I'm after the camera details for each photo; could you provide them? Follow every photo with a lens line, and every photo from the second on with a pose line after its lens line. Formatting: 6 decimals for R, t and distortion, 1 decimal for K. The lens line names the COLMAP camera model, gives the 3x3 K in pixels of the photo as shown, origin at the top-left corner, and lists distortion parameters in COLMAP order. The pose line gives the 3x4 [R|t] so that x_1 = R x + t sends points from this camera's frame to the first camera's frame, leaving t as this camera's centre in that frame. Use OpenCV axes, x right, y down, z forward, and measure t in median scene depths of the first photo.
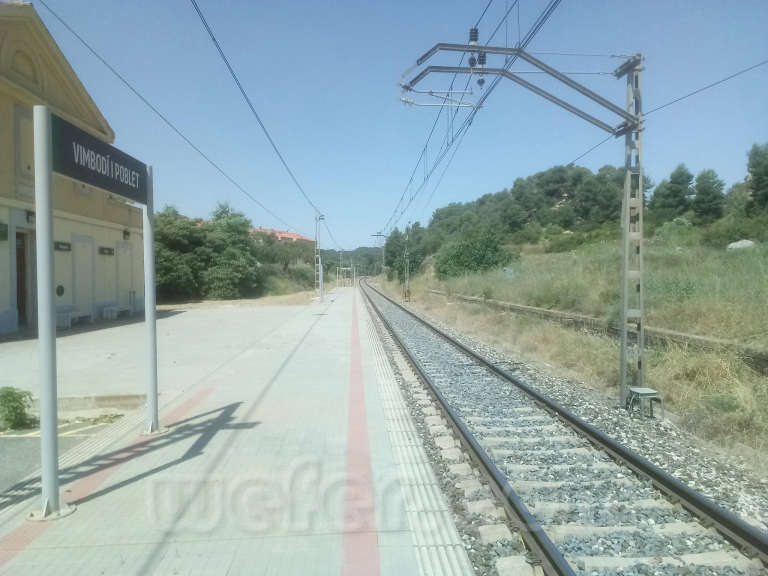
lens RADIAL K [[639.0, 0, 397.8], [0, 639.0, 278.5], [0, 0, 1]] dist [0.176500, -0.271581]
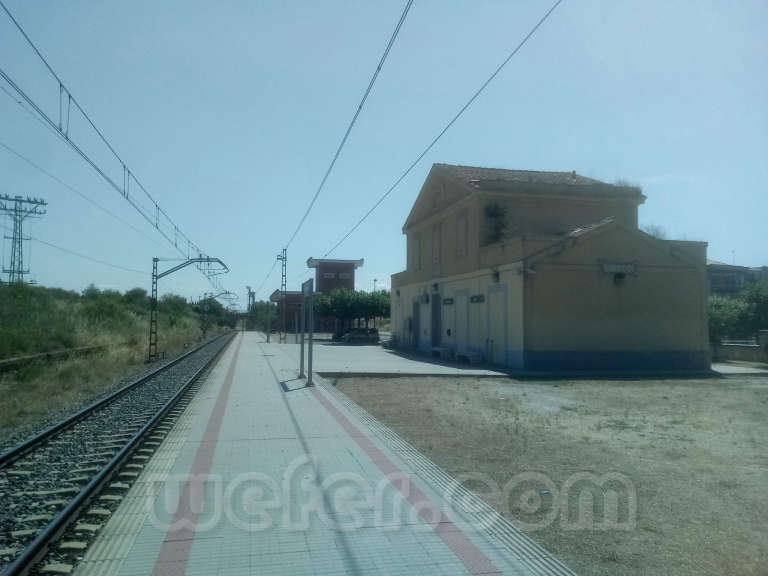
lens RADIAL K [[639.0, 0, 397.8], [0, 639.0, 278.5], [0, 0, 1]] dist [0.176500, -0.271581]
pose [[-0.986436, -0.019291, -0.163011, -0.028442], [-0.009052, 0.997952, -0.063323, -0.001582], [0.163899, -0.060989, -0.984590, 0.378339]]
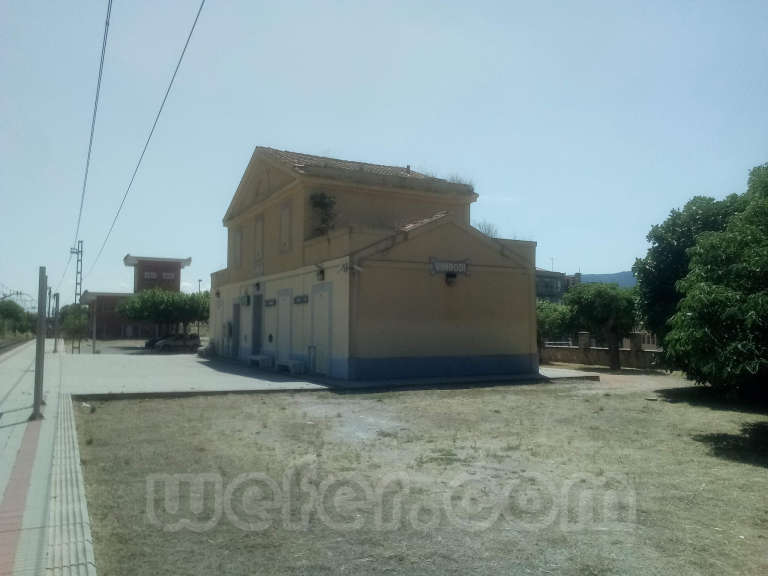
lens RADIAL K [[639.0, 0, 397.8], [0, 639.0, 278.5], [0, 0, 1]] dist [0.176500, -0.271581]
pose [[-0.918182, -0.033518, -0.394739, -0.039982], [-0.006042, 0.997483, -0.070643, -0.001658], [0.396114, -0.062478, -0.916073, 0.357897]]
